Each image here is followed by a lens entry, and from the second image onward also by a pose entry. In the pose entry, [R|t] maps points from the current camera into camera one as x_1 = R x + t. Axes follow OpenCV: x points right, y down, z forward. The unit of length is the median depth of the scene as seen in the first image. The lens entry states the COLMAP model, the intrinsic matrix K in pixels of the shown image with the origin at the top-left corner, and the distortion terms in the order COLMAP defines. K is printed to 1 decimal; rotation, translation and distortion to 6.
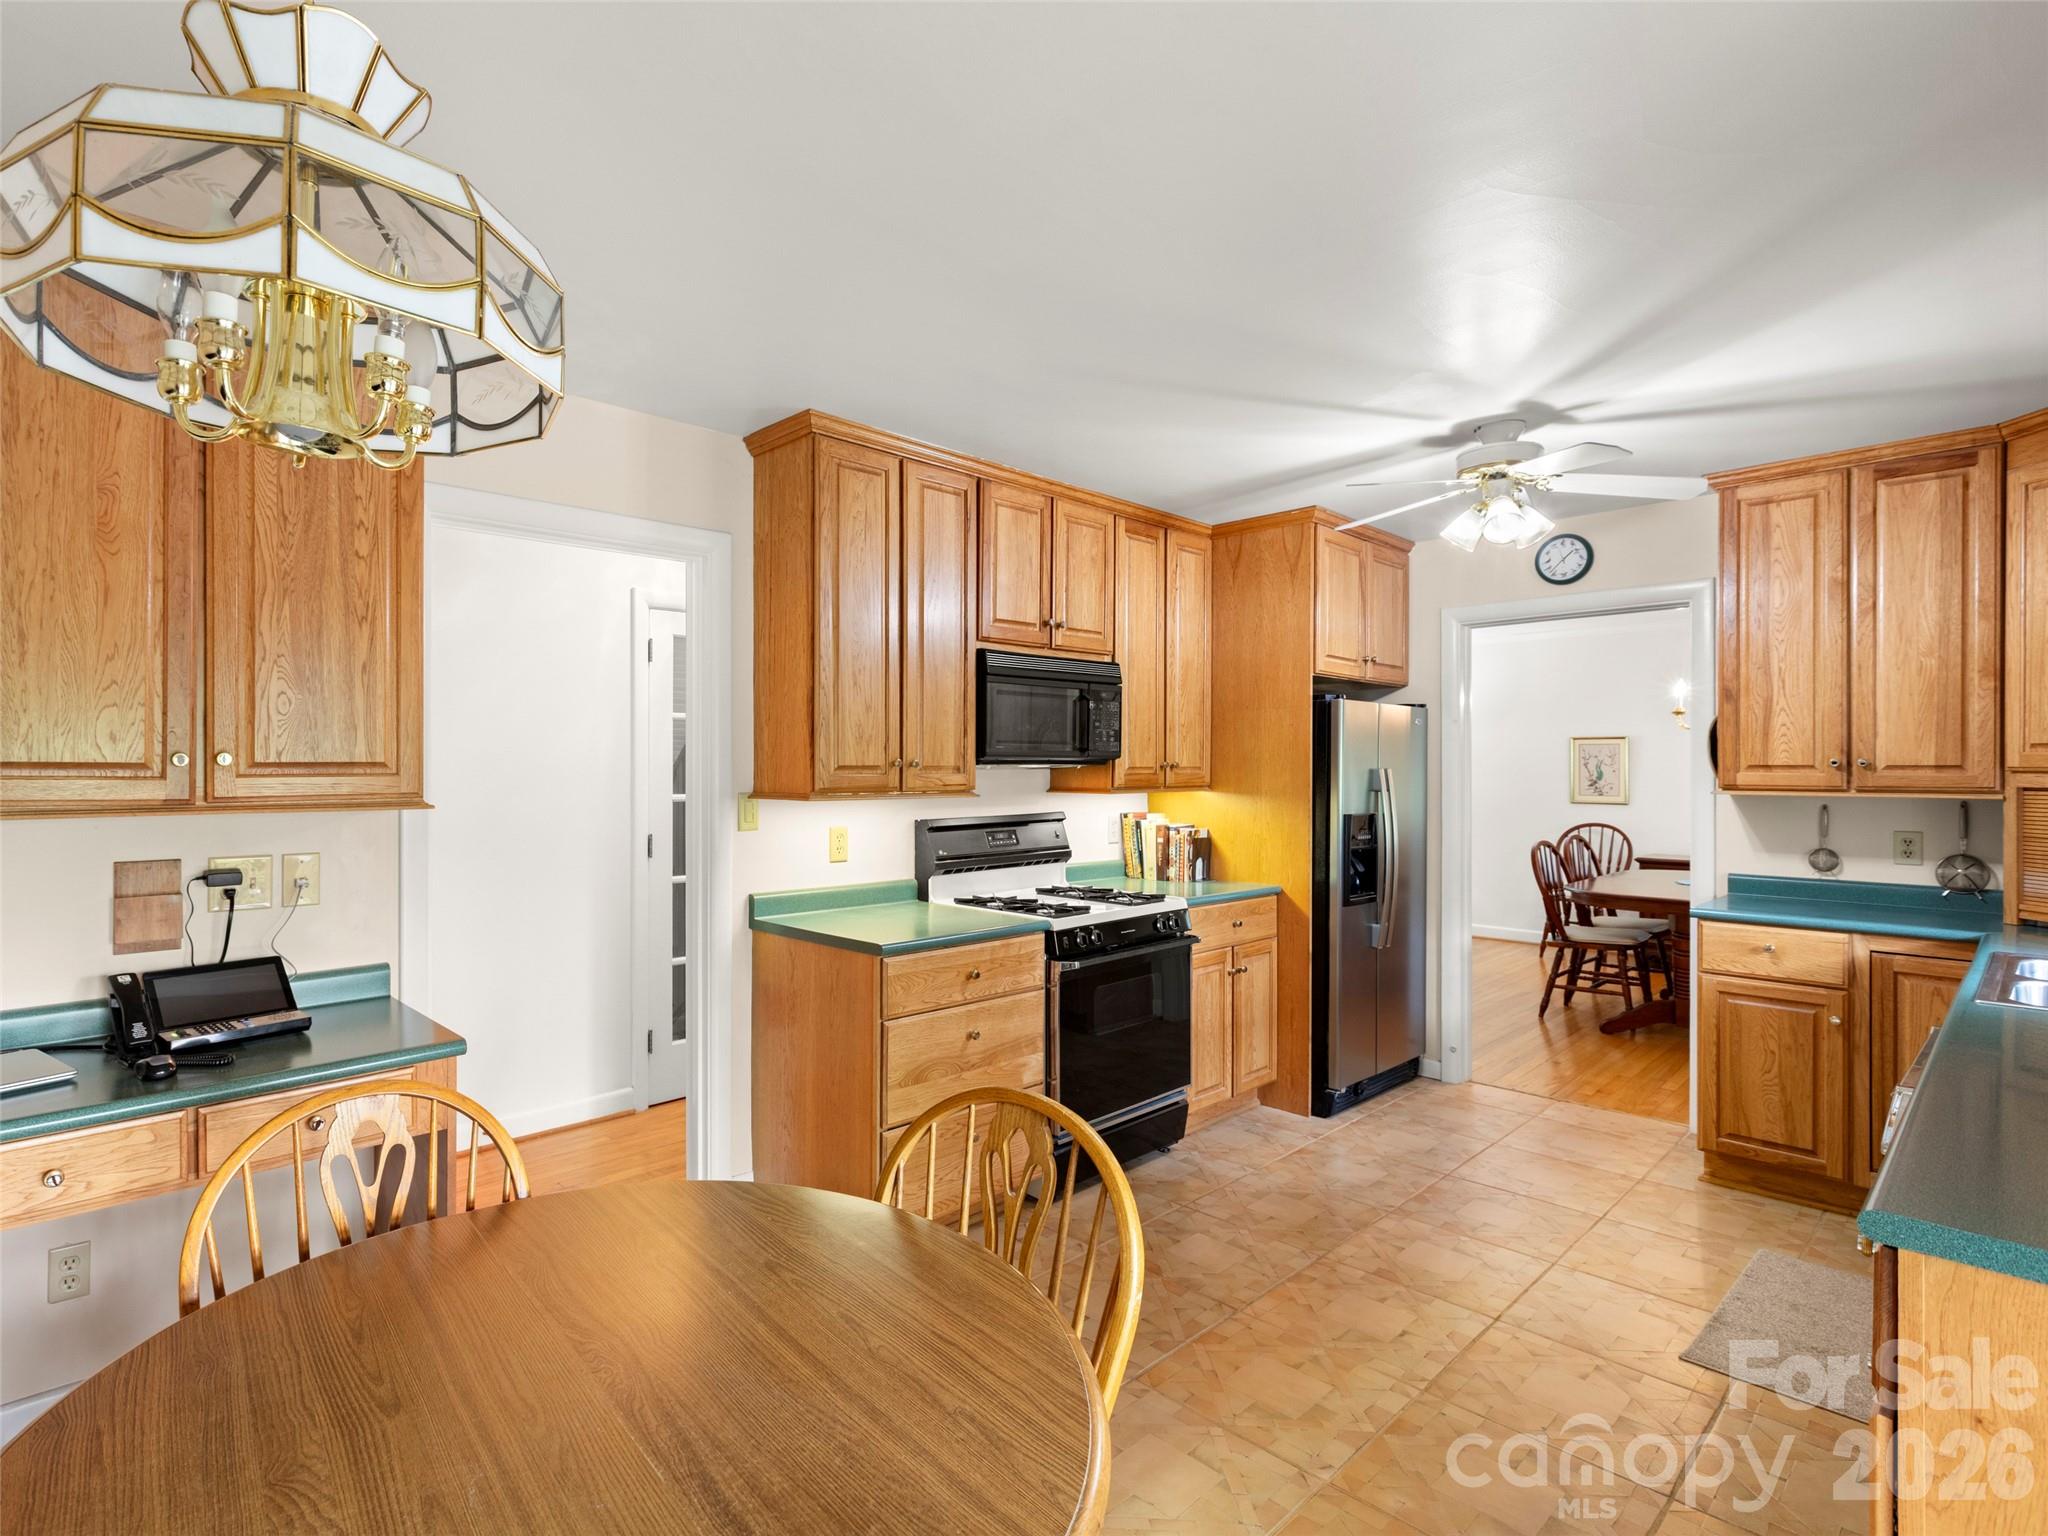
lens RADIAL K [[1031.7, 0, 952.0], [0, 1031.7, 763.6], [0, 0, 1]] dist [0.003455, 0.001000]
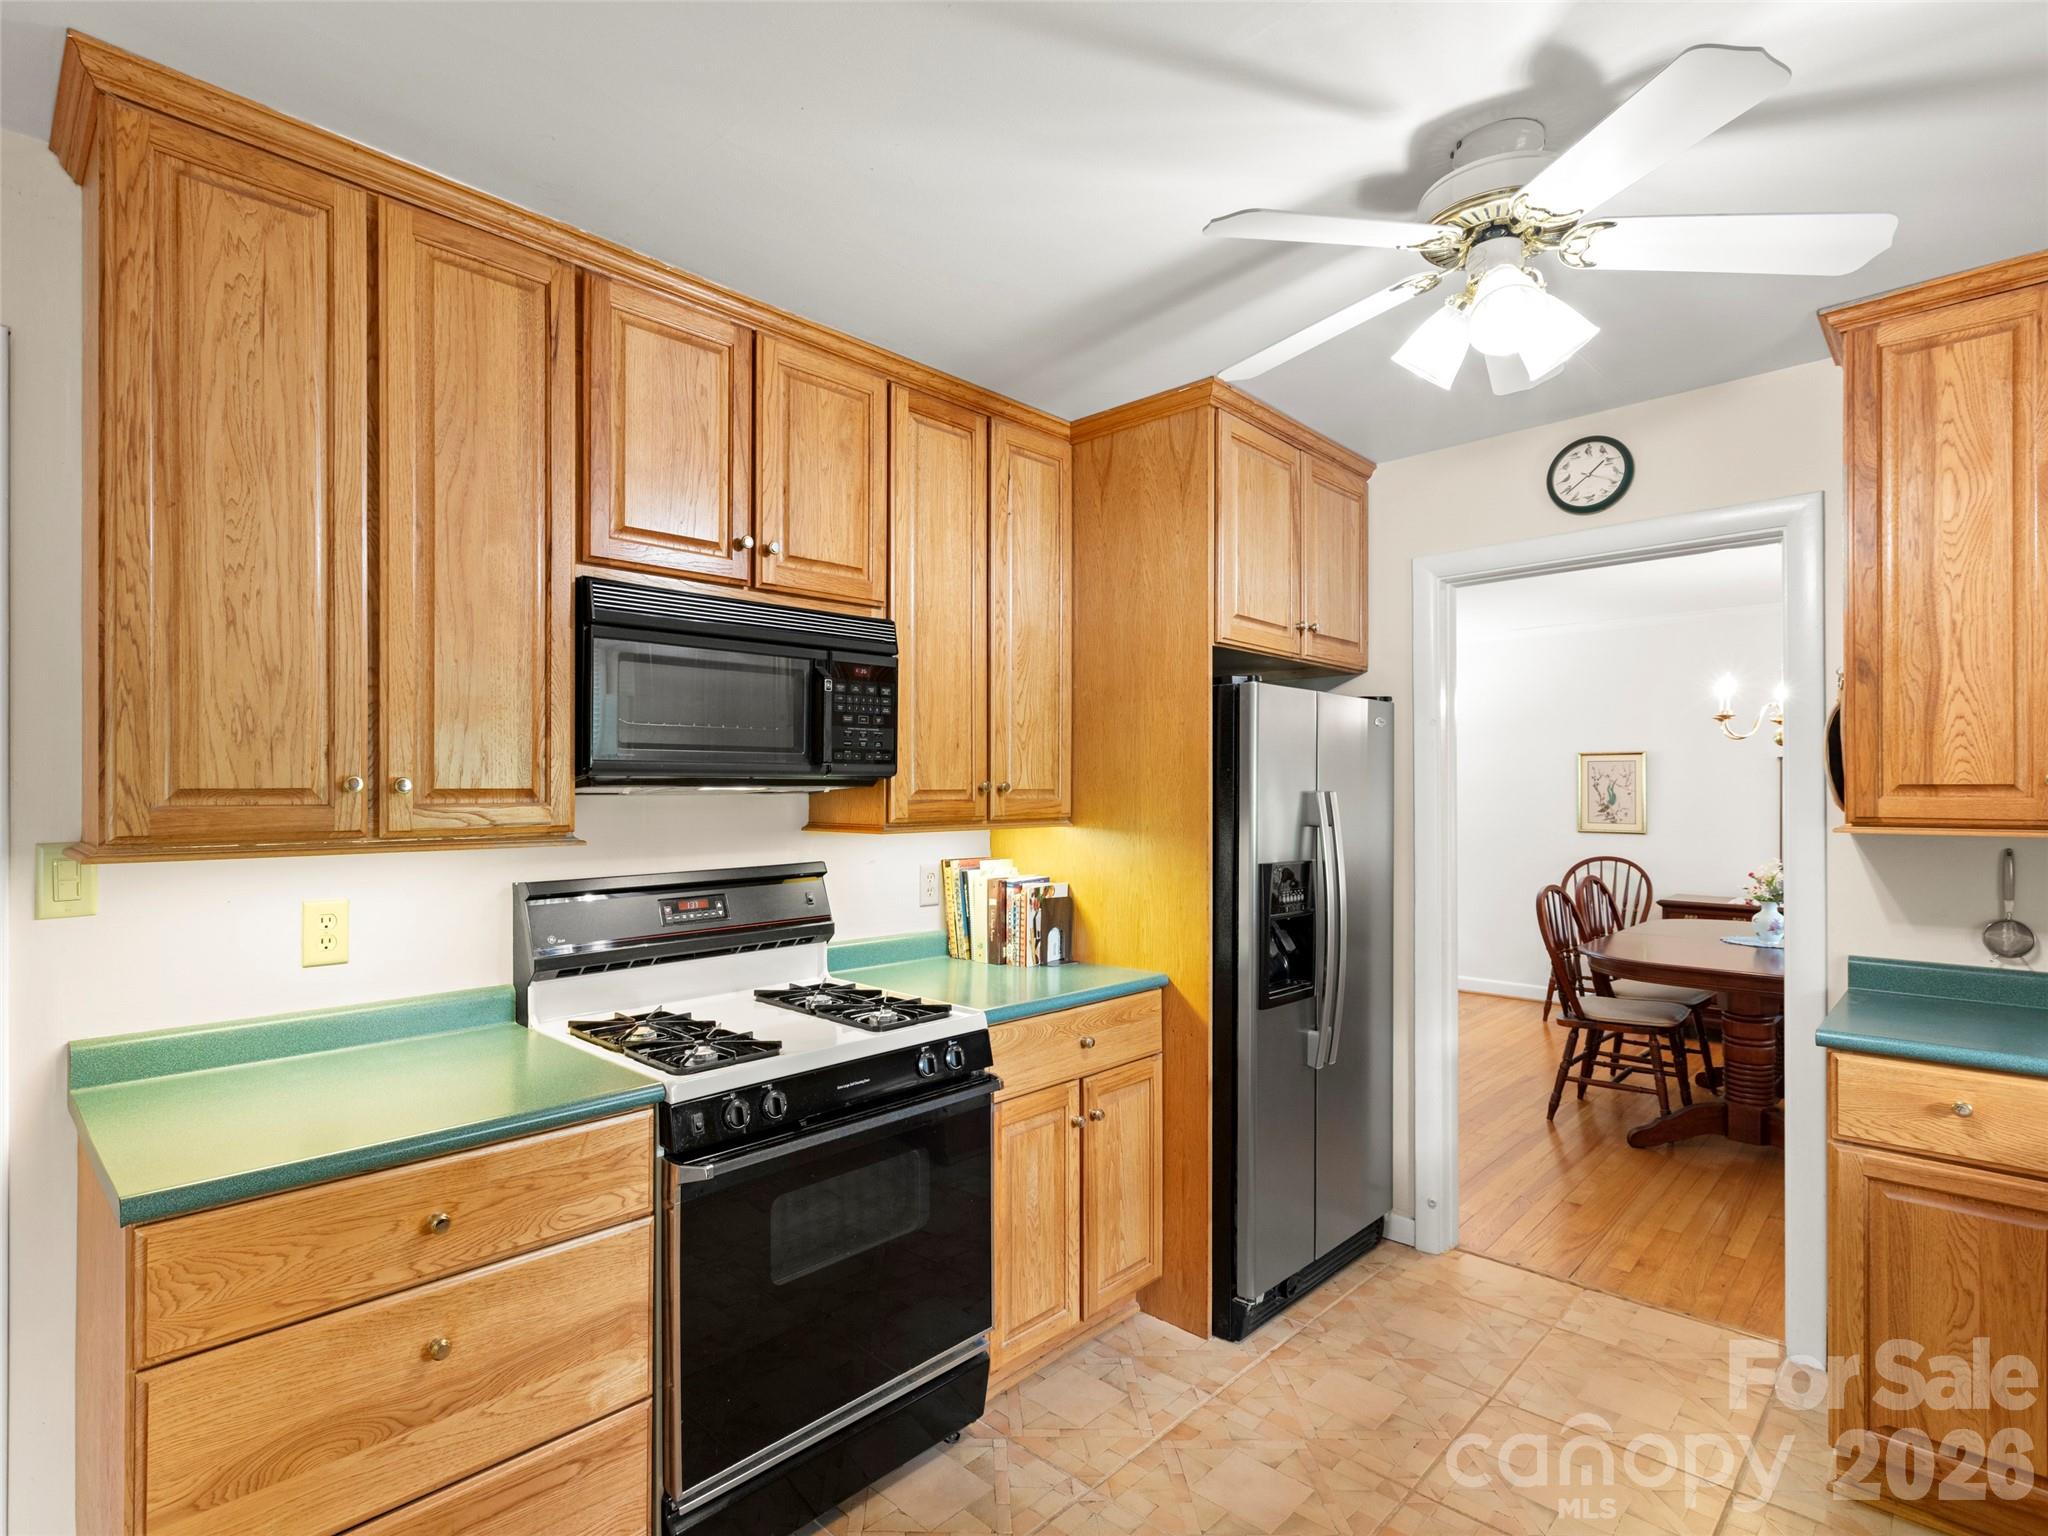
lens RADIAL K [[1039.3, 0, 1013.8], [0, 1039.3, 782.2], [0, 0, 1]] dist [-0.001367, -0.000887]
pose [[0.998458, -0.001778, 0.055486, 0.191183], [0.002021, 0.999989, -0.004324, 0.001352], [-0.055478, 0.004429, 0.998450, 0.366002]]
